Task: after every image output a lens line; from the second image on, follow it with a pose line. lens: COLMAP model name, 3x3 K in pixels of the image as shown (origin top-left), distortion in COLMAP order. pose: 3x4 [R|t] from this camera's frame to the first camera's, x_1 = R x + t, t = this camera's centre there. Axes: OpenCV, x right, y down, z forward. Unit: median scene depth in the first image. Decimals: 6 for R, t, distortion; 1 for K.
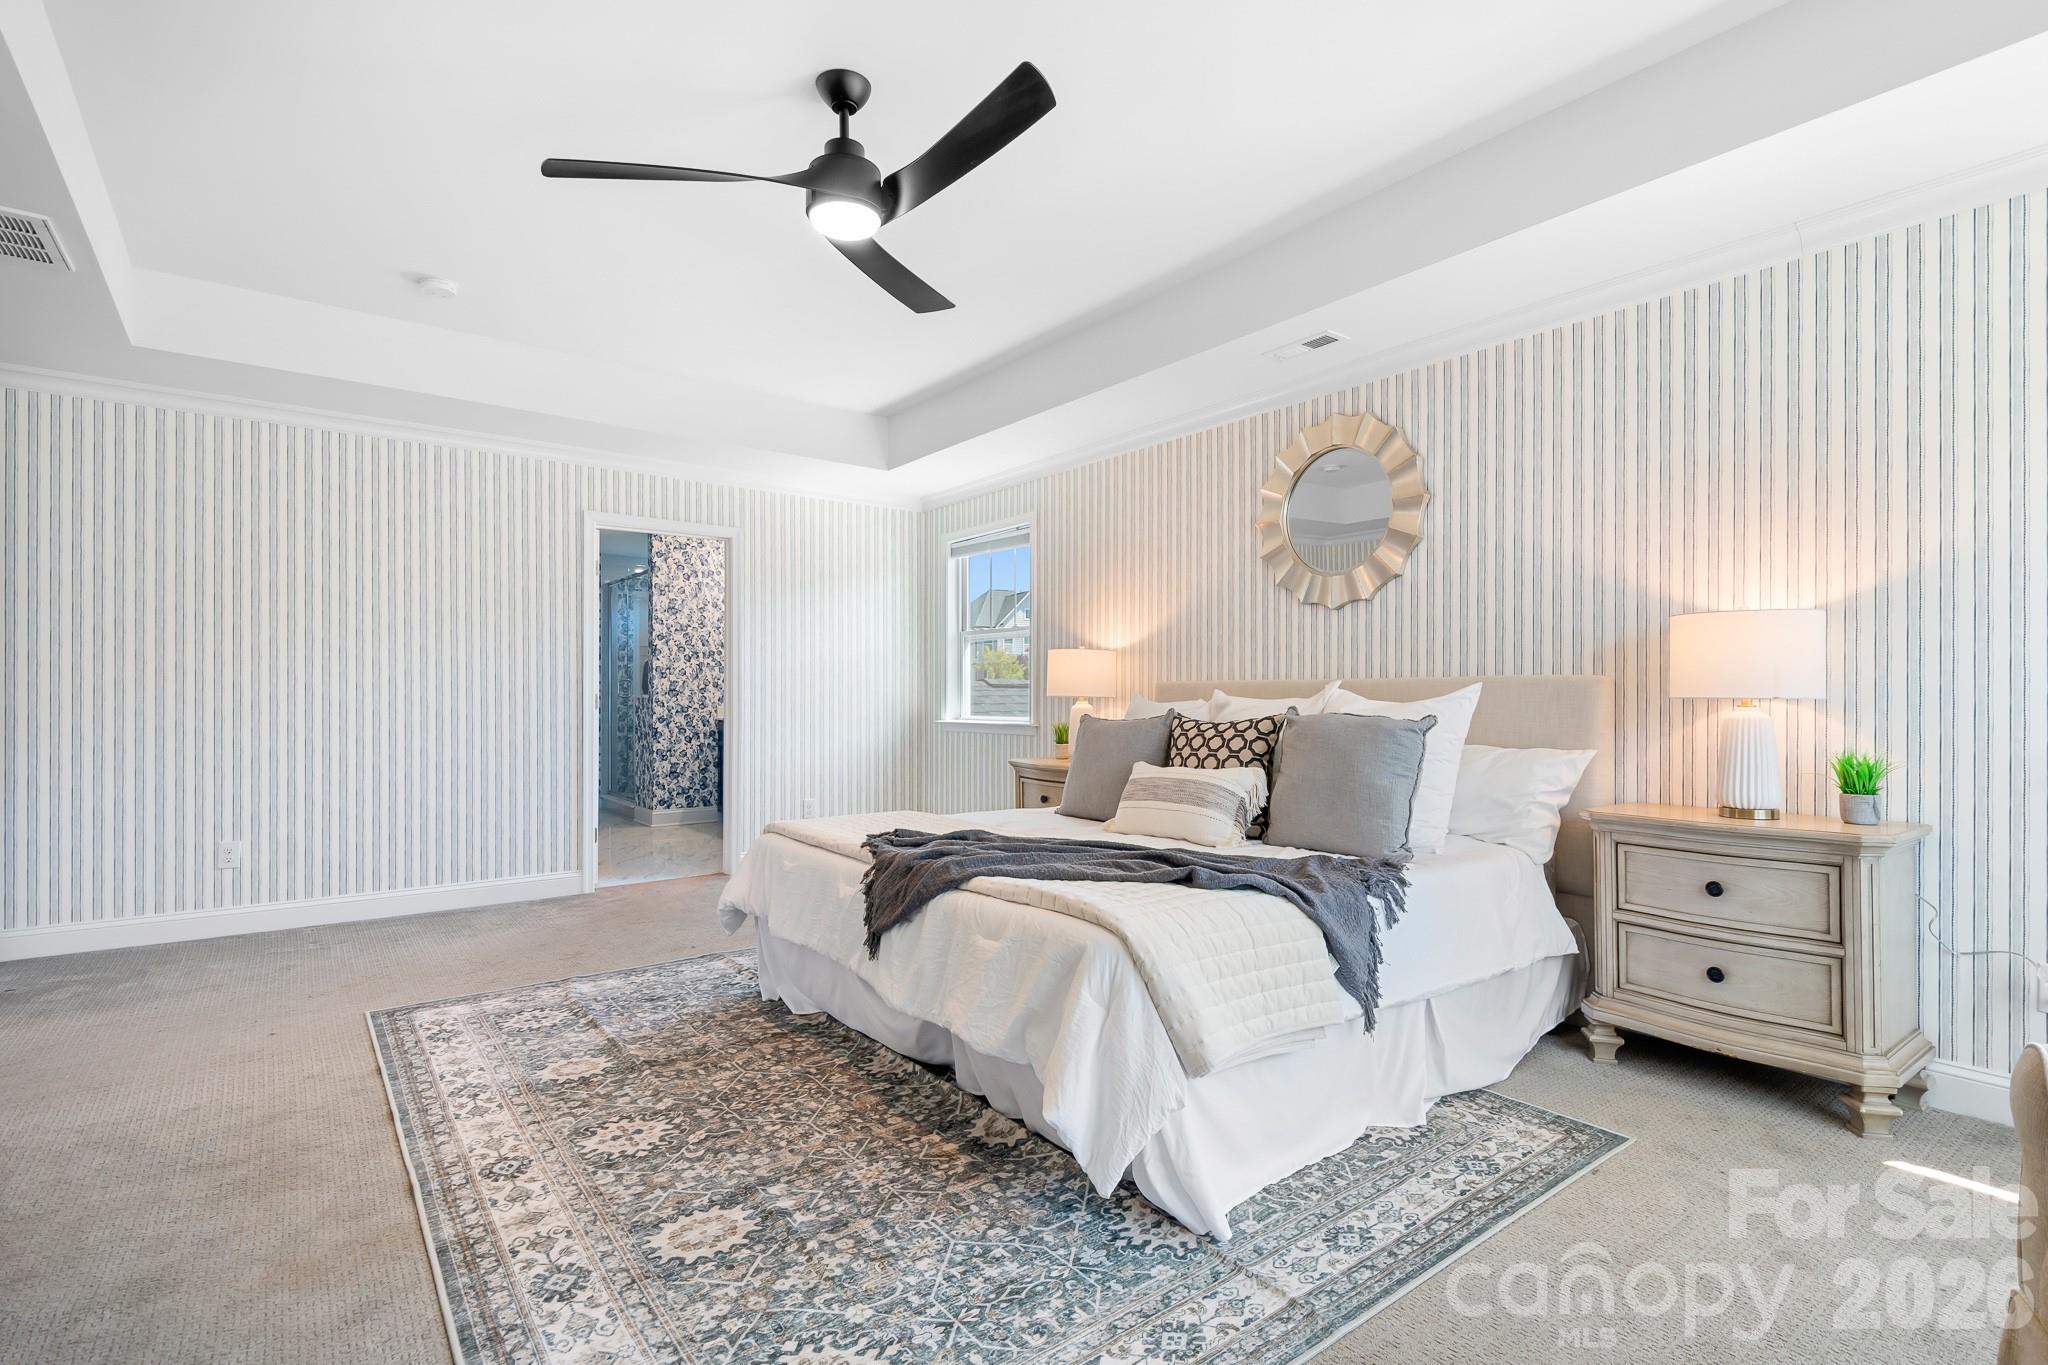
lens RADIAL K [[966.4, 0, 1021.7], [0, 966.4, 687.4], [0, 0, 1]] dist [0.011623, -0.001811]
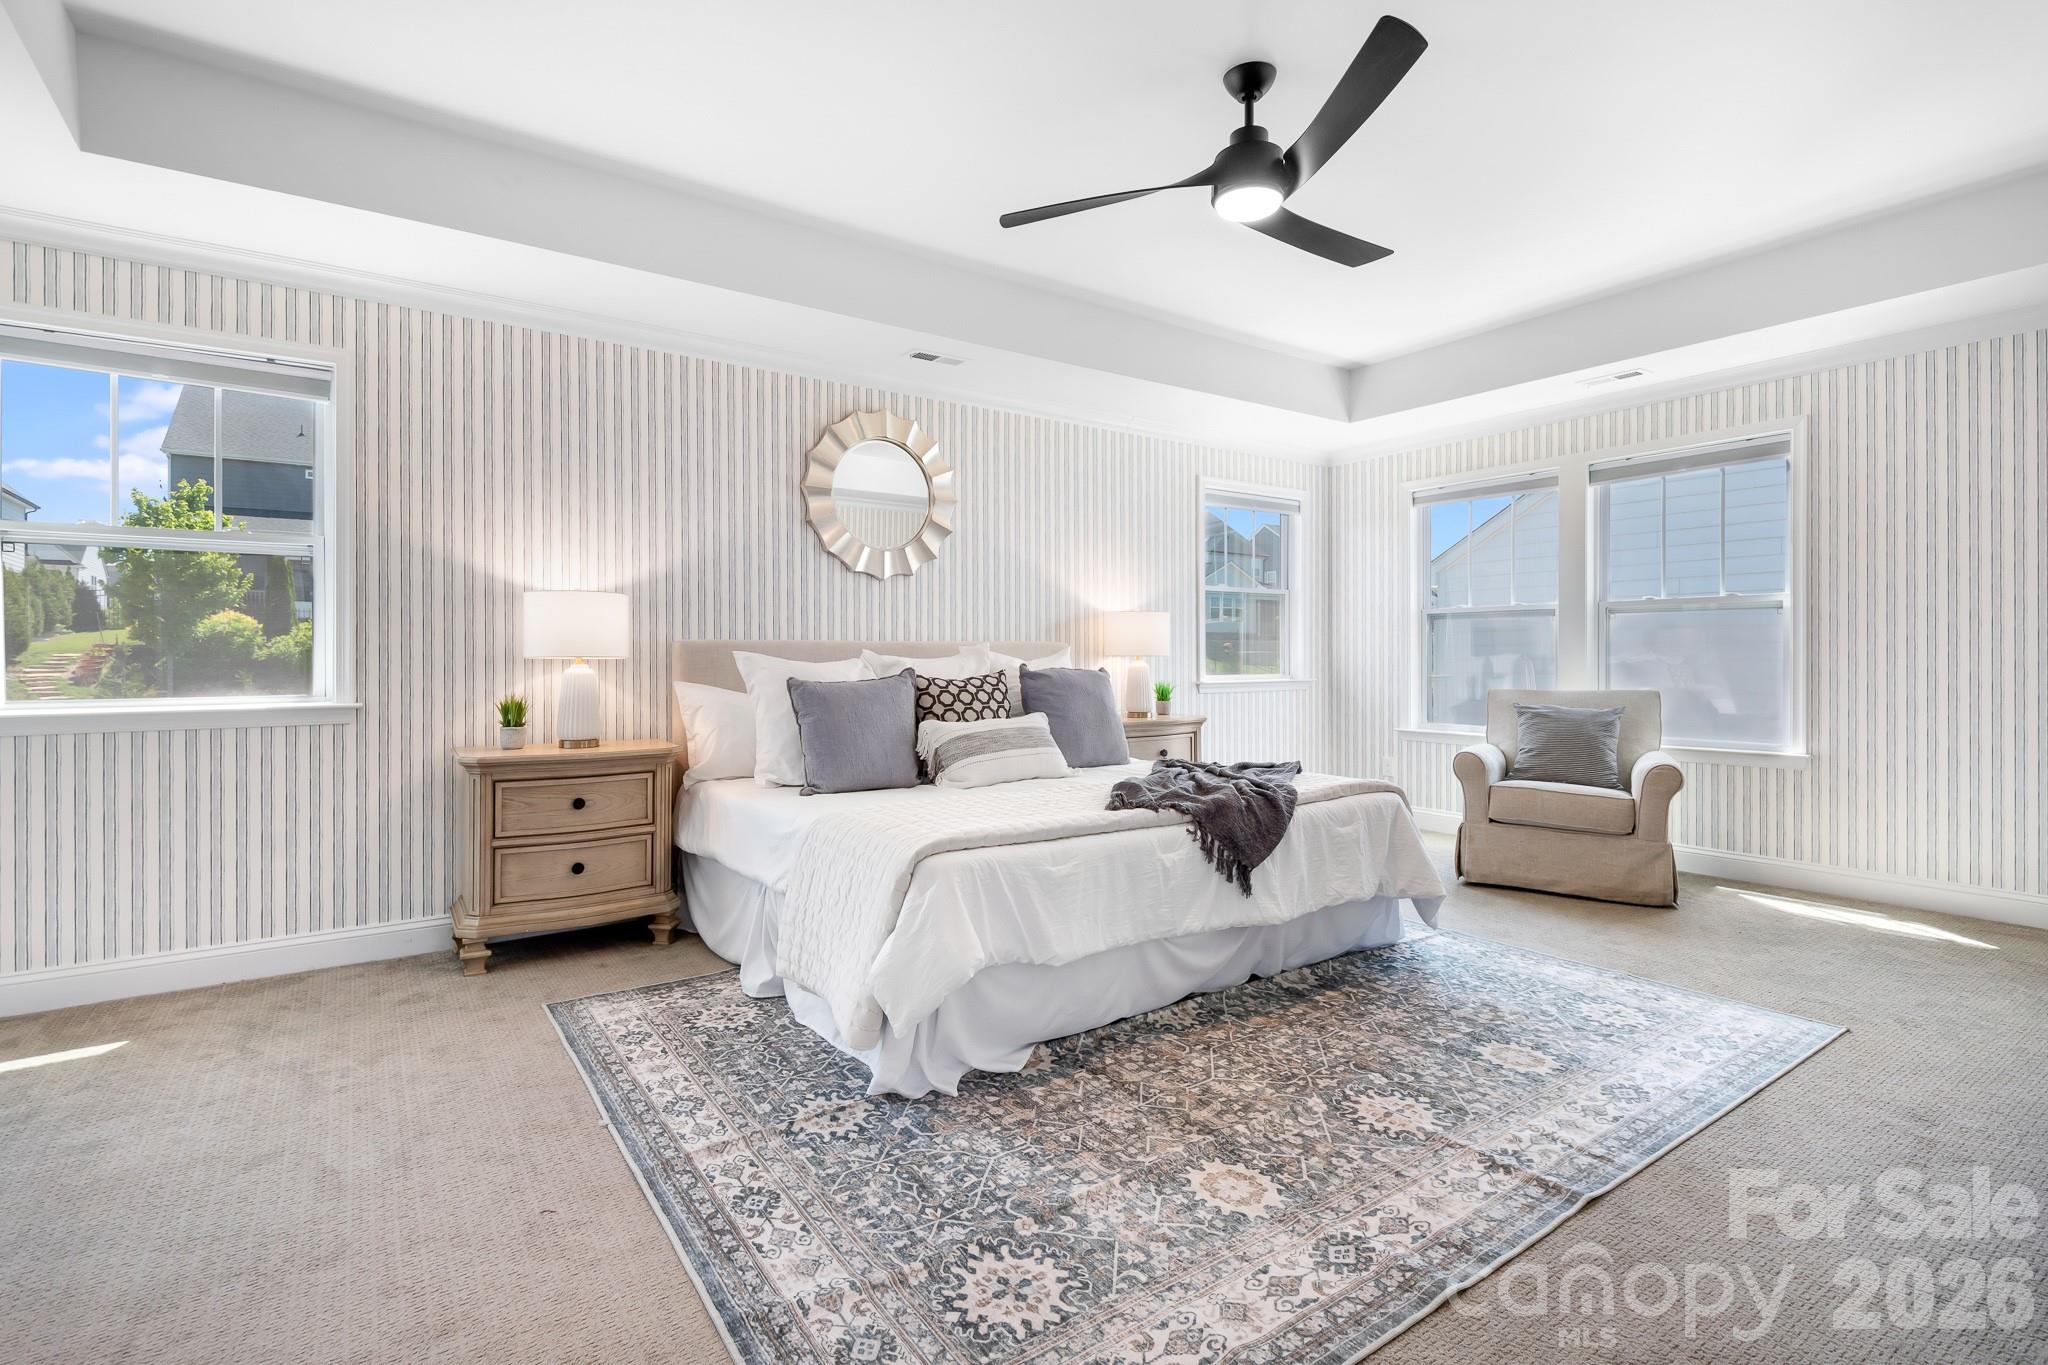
lens RADIAL K [[966.4, 0, 1006.5], [0, 966.4, 656.5], [0, 0, 1]] dist [0.011623, -0.001811]
pose [[0.049469, -0.011963, 0.998704, -1.182567], [-0.012241, 0.999846, 0.012583, -0.008337], [-0.998701, -0.012848, 0.049315, 1.137388]]
